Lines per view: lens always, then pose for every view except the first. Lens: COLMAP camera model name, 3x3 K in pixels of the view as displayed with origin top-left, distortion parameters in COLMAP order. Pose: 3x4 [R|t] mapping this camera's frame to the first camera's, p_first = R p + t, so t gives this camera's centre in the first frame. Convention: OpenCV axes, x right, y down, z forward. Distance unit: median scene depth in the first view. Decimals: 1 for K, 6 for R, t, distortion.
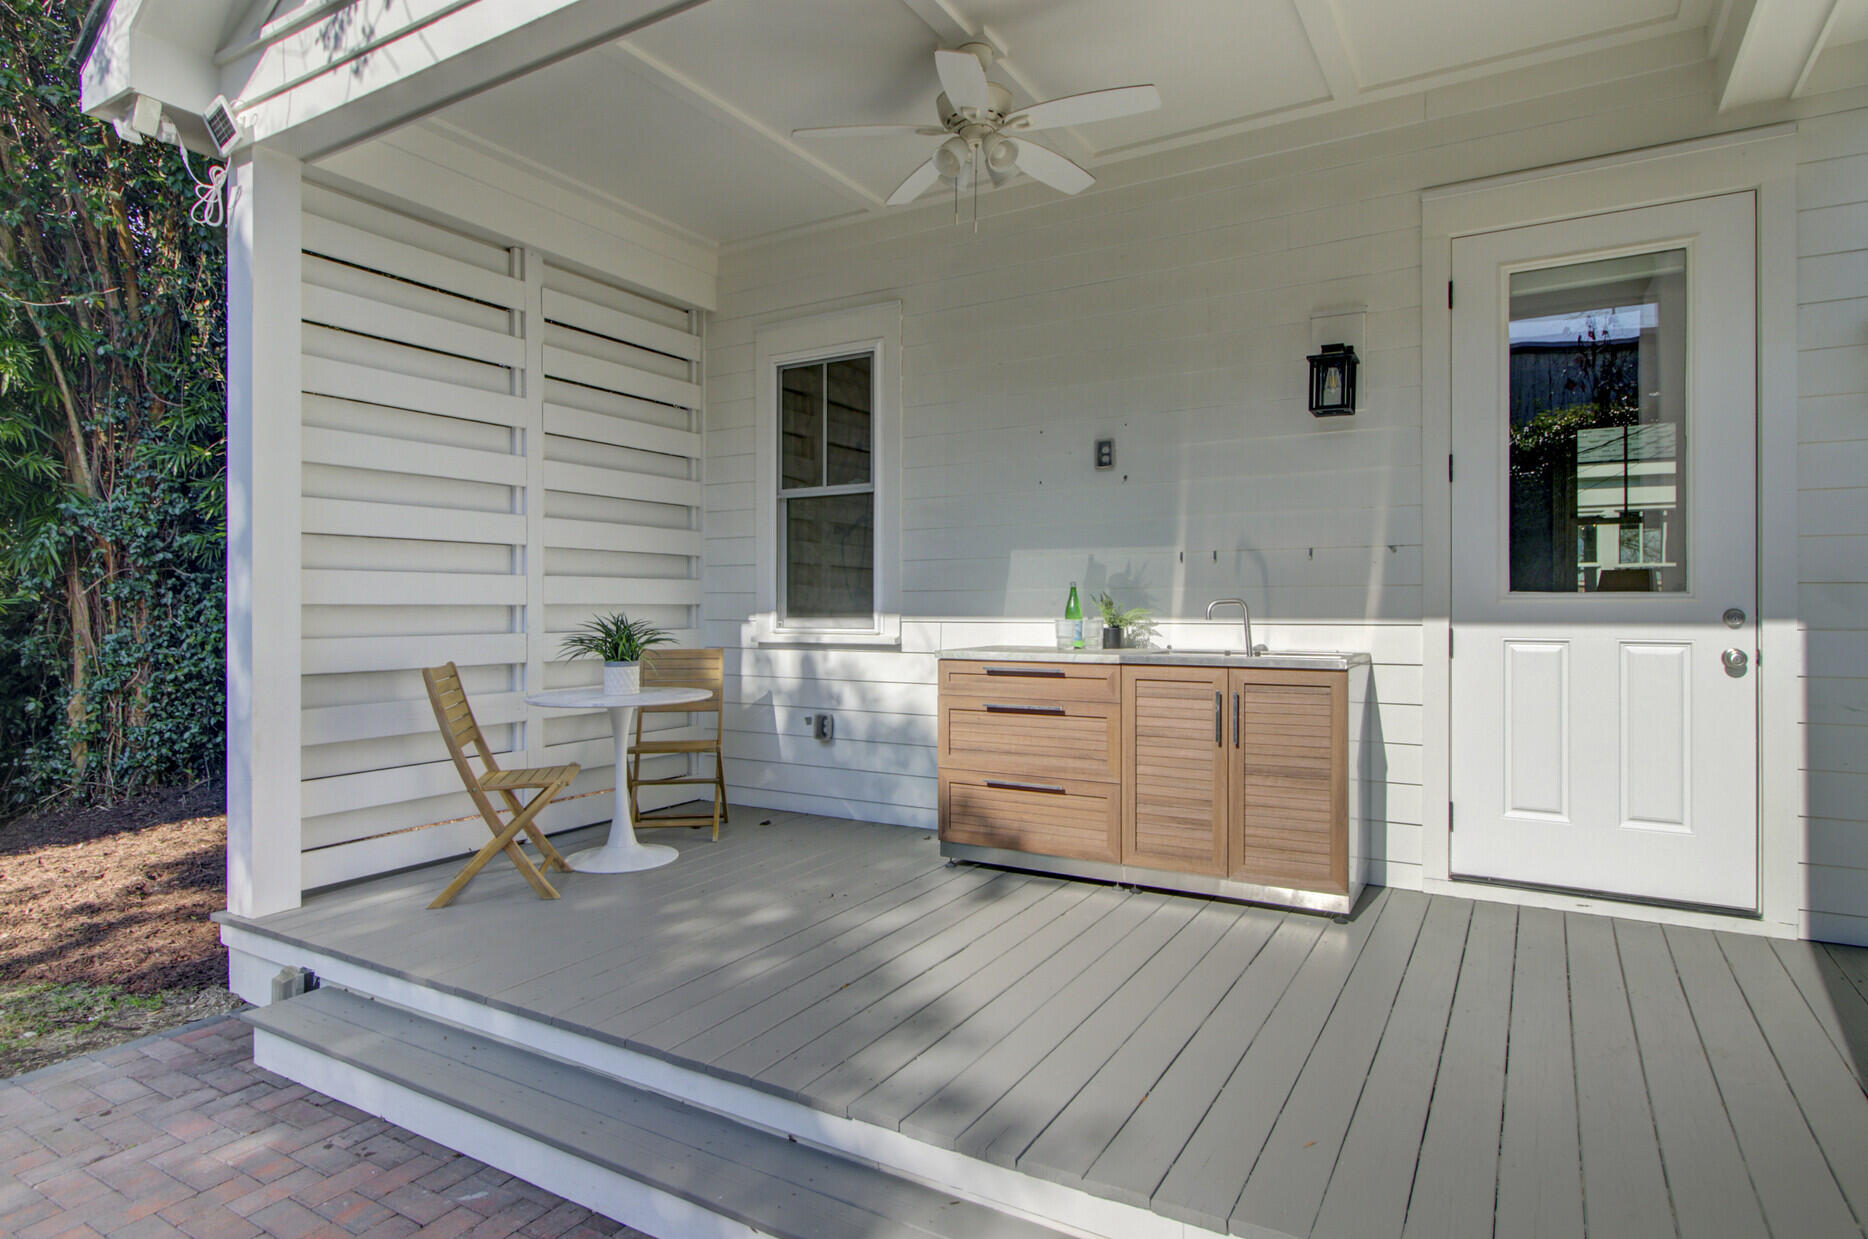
lens RADIAL K [[1027.0, 0, 913.5], [0, 1027.0, 602.5], [0, 0, 1]] dist [-0.000261, -0.001118]
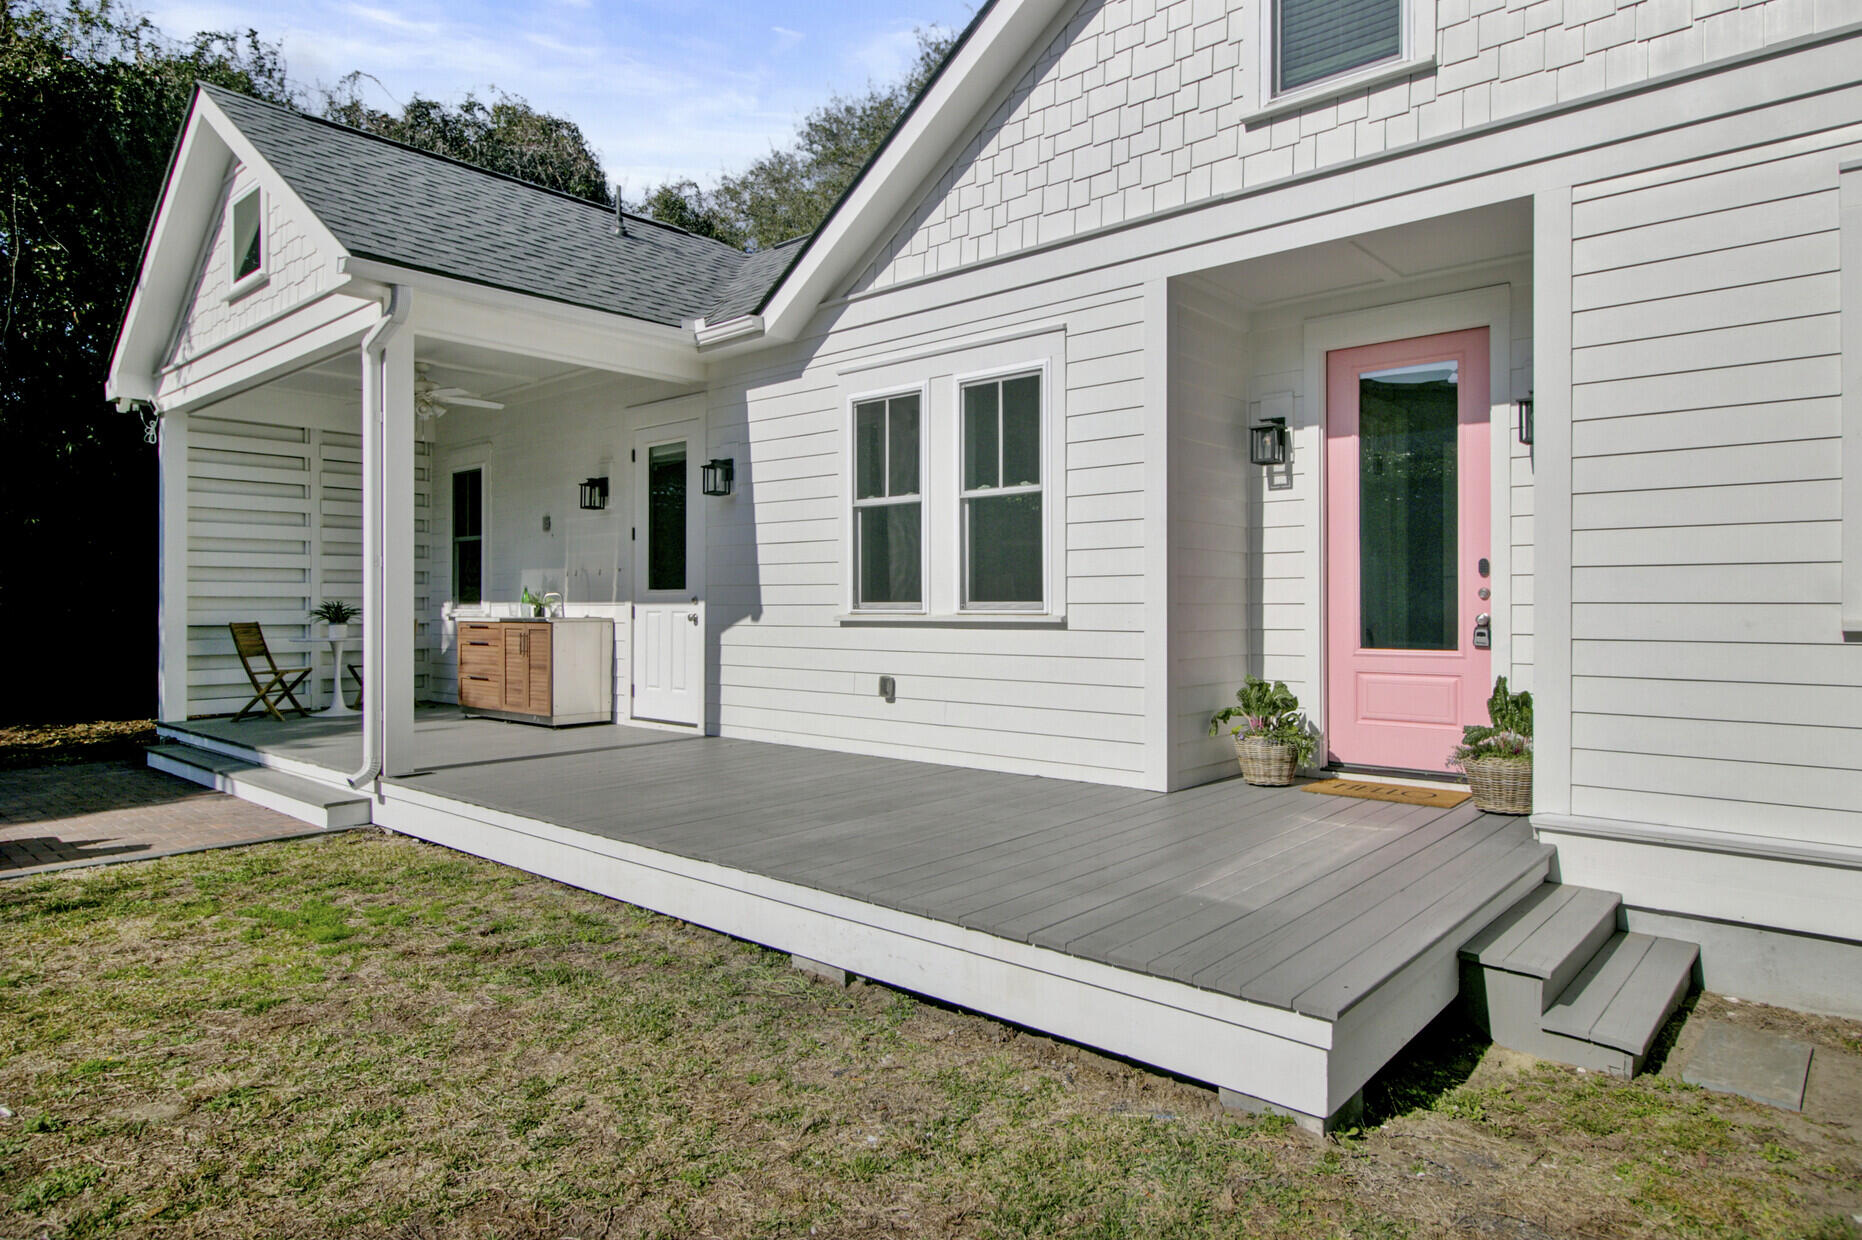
lens RADIAL K [[1085.3, 0, 921.9], [0, 1085.3, 611.6], [0, 0, 1]] dist [-0.003916, -0.001301]
pose [[0.983437, 0.001732, -0.181242, 1.357853], [-0.001035, 0.999992, 0.003941, 0.023233], [0.181247, -0.003688, 0.983431, -1.035883]]
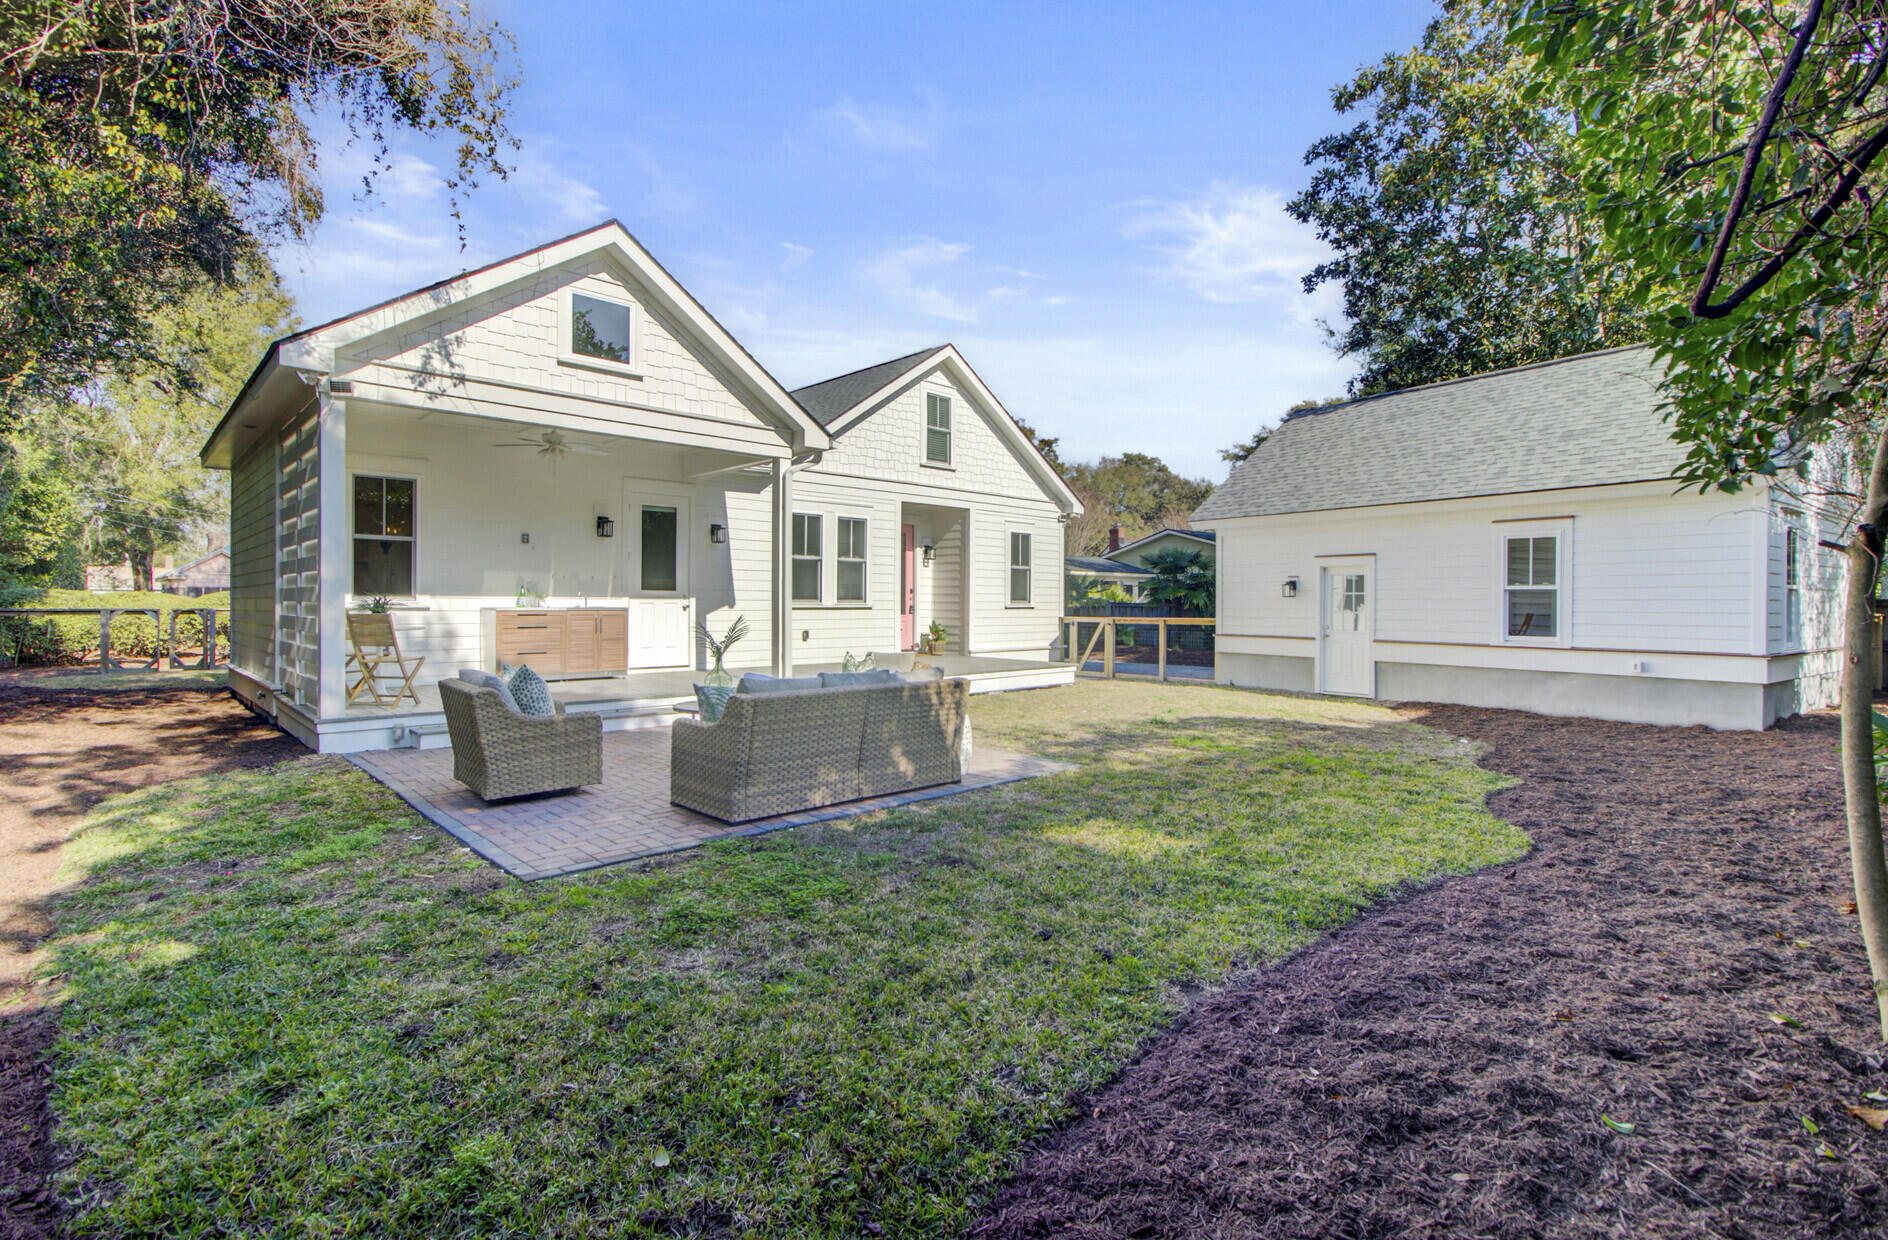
lens RADIAL K [[868.1, 0, 936.1], [0, 868.1, 603.3], [0, 0, 1]] dist [-0.019760, 0.000574]
pose [[0.252062, 0.001633, 0.967710, -1.841247], [-0.007613, 0.999971, 0.000295, 0.025004], [-0.967681, -0.007441, 0.252067, -0.696102]]
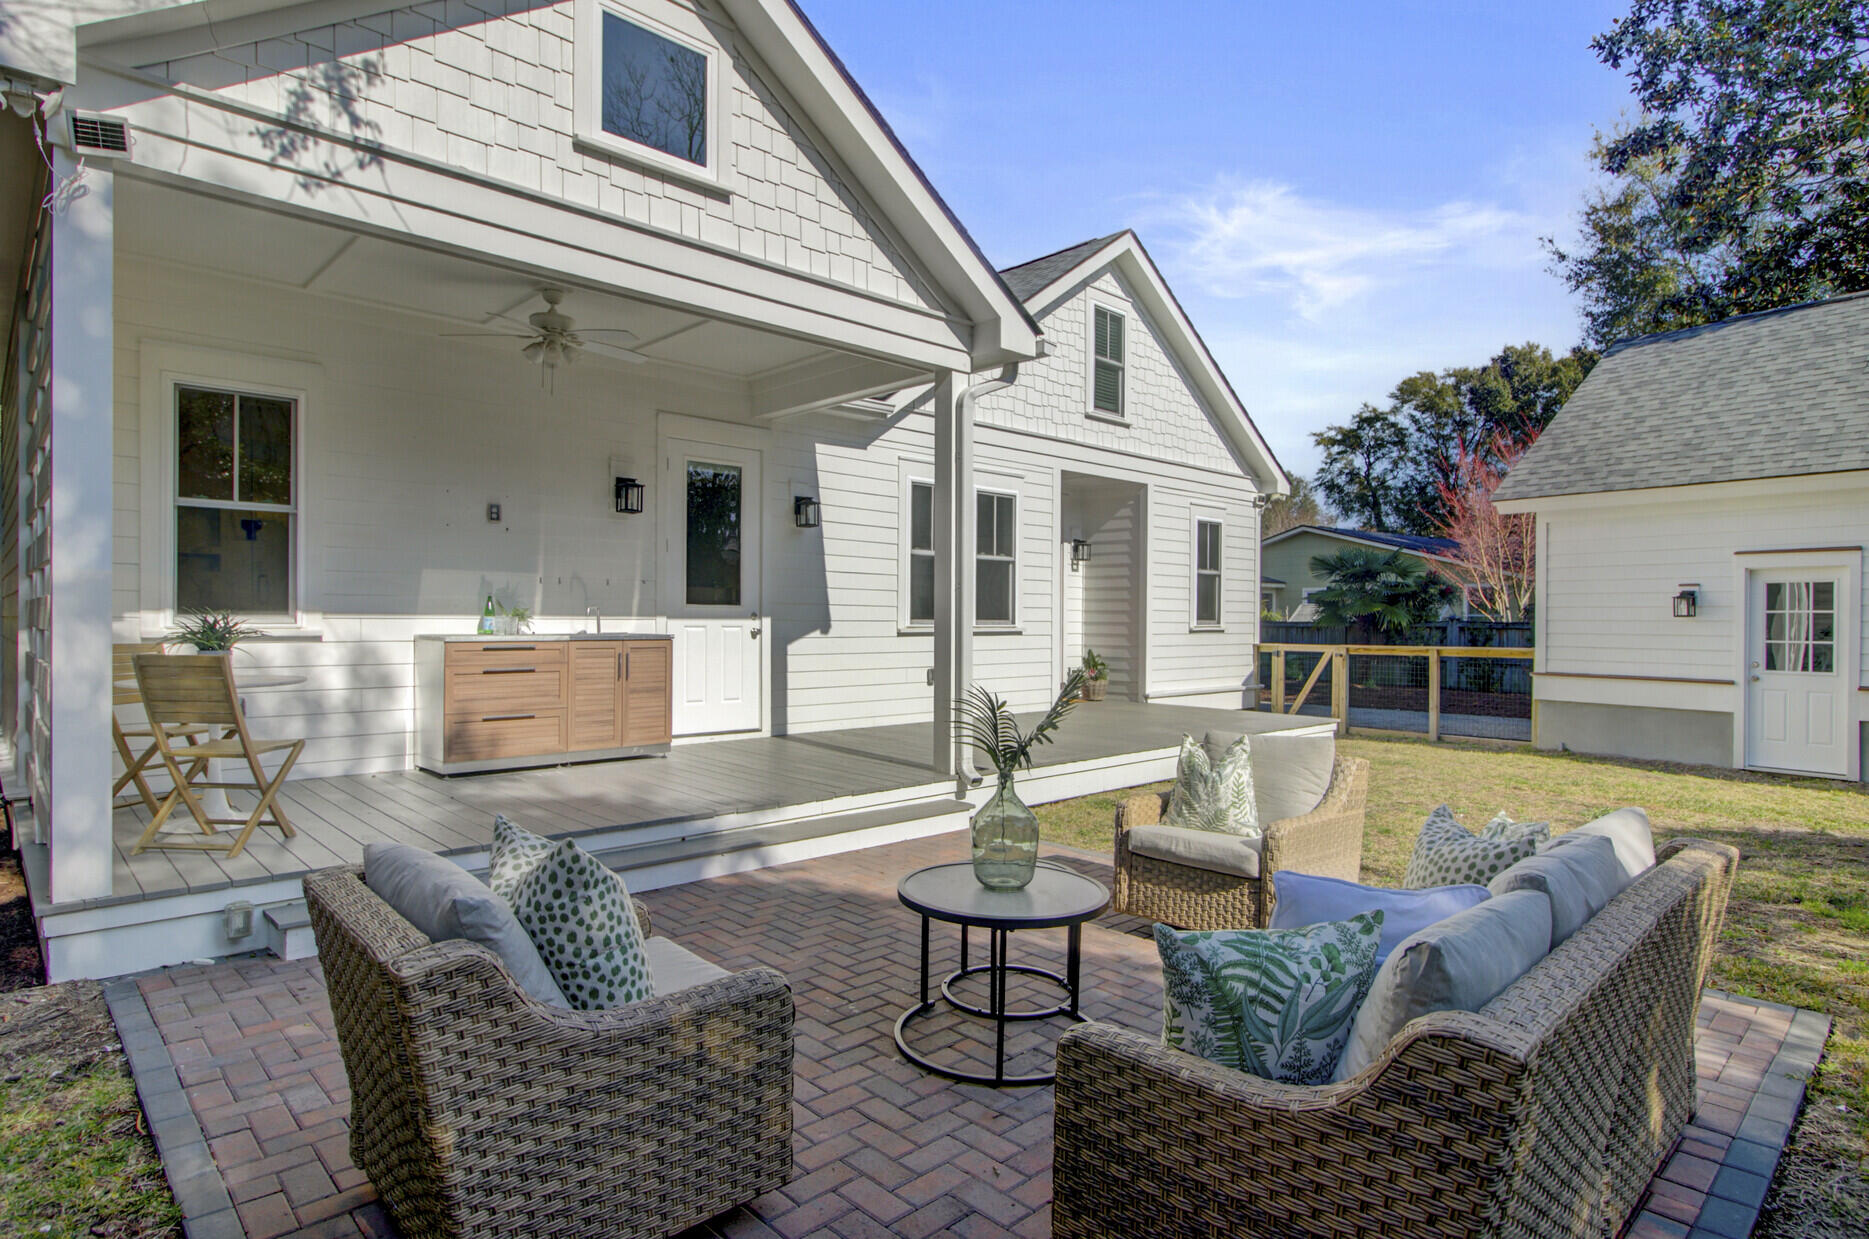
lens RADIAL K [[1005.5, 0, 938.0], [0, 1005.5, 628.3], [0, 0, 1]] dist [-0.003247, -0.001951]
pose [[0.256343, -0.006687, 0.966563, -1.159295], [-0.009012, 0.999916, 0.009308, 0.014106], [-0.966544, -0.011097, 0.256261, -0.065911]]
